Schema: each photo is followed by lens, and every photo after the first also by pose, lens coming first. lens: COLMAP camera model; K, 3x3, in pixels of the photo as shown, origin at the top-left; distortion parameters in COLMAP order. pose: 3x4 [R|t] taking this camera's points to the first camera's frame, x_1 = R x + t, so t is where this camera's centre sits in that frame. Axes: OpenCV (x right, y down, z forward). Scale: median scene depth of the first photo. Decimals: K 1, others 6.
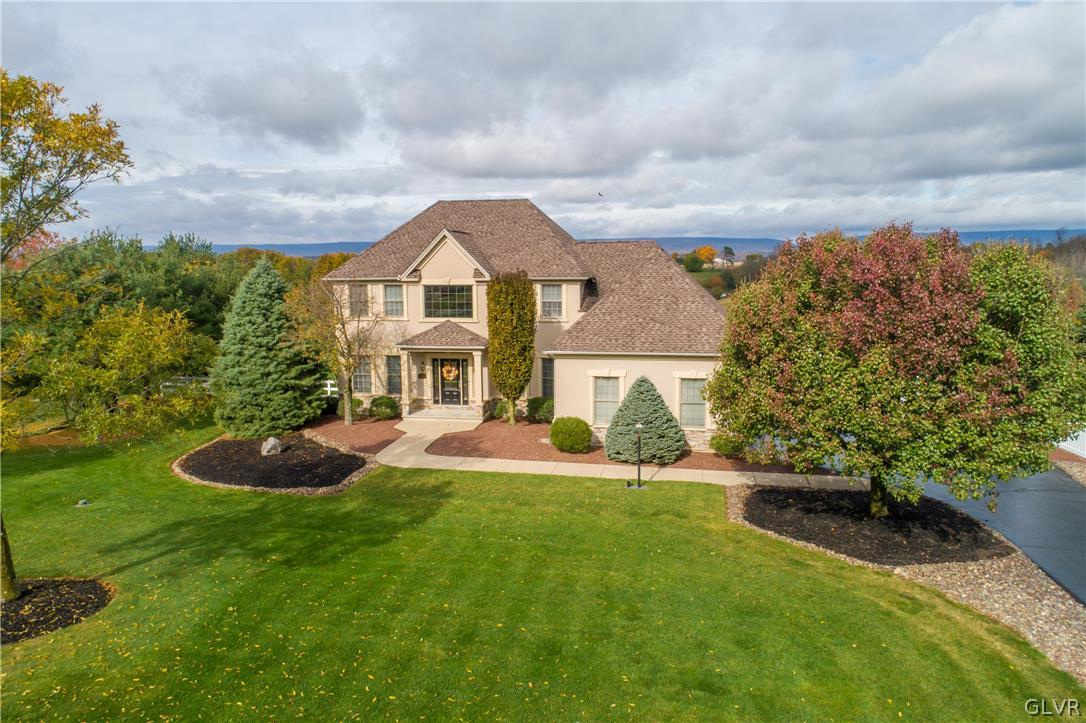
lens RADIAL K [[784.3, 0, 541.2], [0, 784.3, 398.6], [0, 0, 1]] dist [0.006764, -0.001486]
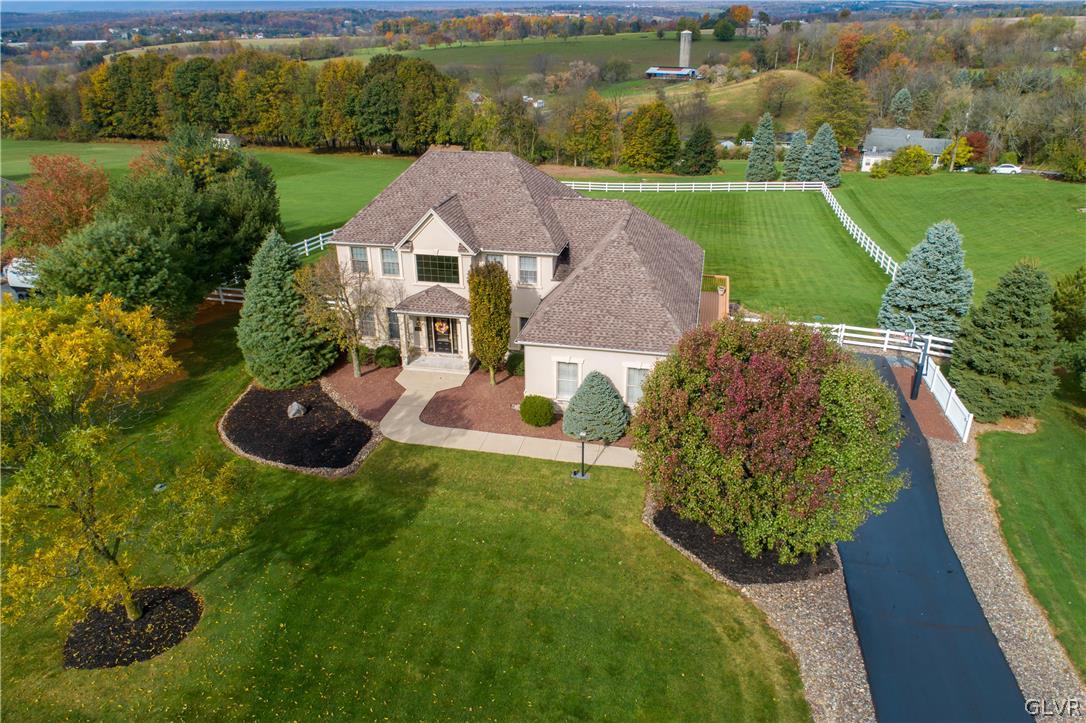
lens RADIAL K [[784.3, 0, 541.2], [0, 784.3, 398.6], [0, 0, 1]] dist [0.006764, -0.001486]
pose [[0.999565, 0.012487, -0.026701, 0.070212], [-0.003958, 0.954498, 0.298190, -0.307999], [0.029209, -0.297955, 0.954133, -0.150403]]
